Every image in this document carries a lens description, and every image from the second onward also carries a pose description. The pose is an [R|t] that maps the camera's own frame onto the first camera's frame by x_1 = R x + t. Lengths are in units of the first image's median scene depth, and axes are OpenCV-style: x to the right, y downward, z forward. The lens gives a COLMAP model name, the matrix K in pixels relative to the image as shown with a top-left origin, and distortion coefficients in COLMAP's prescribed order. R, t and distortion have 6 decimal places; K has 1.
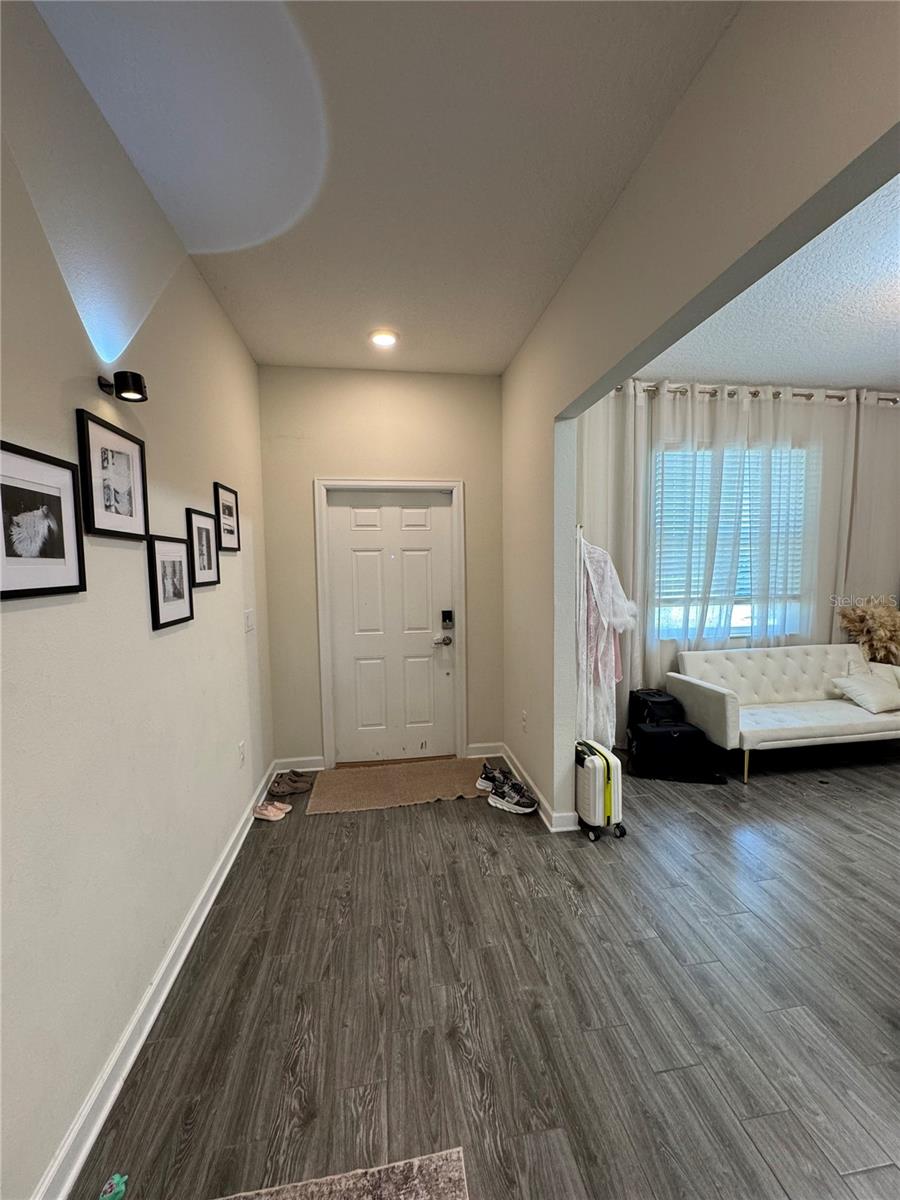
lens RADIAL K [[477.6, 0, 450.0], [0, 477.6, 600.0], [0, 0, 1]] dist [-0.001908, 0.000147]
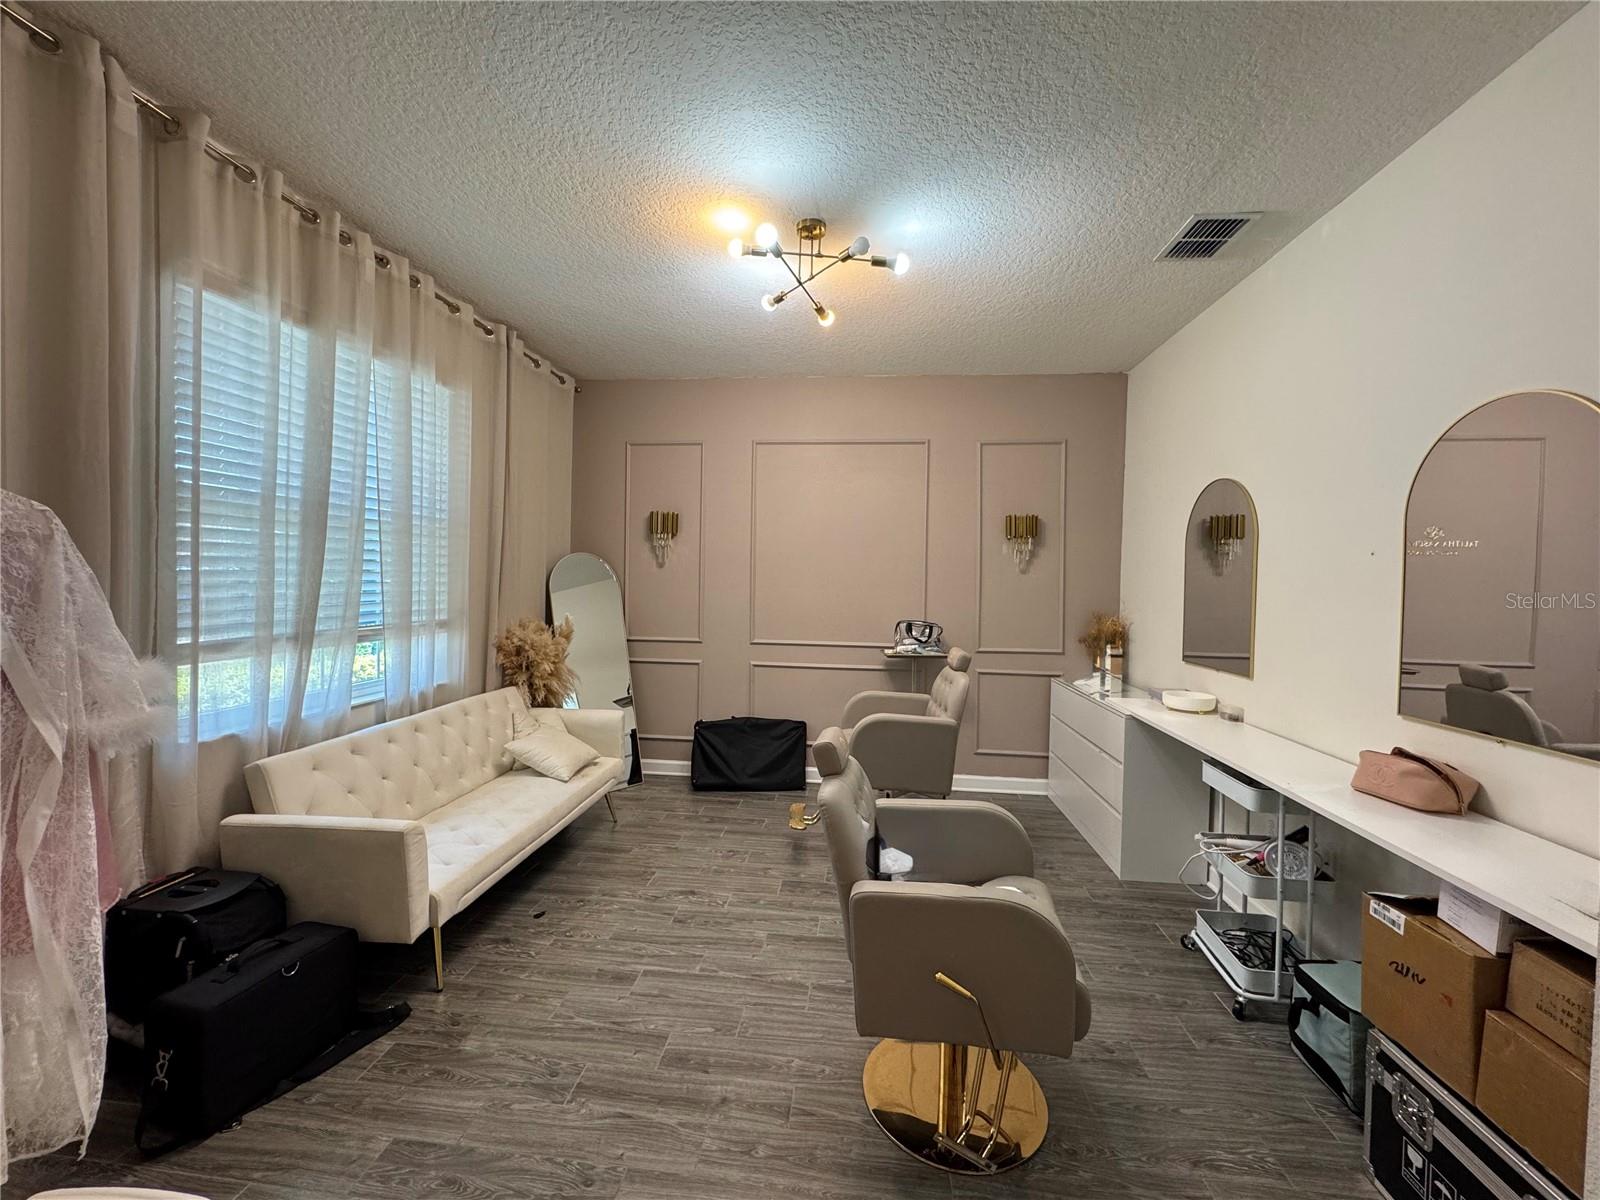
lens RADIAL K [[636.8, 0, 801.3], [0, 636.8, 597.6], [0, 0, 1]] dist [-0.001908, 0.000147]
pose [[0.249469, -0.005243, 0.968368, 0.044226], [0.044514, 0.998990, -0.006059, -0.015451], [-0.967359, 0.044618, 0.249451, 0.364914]]
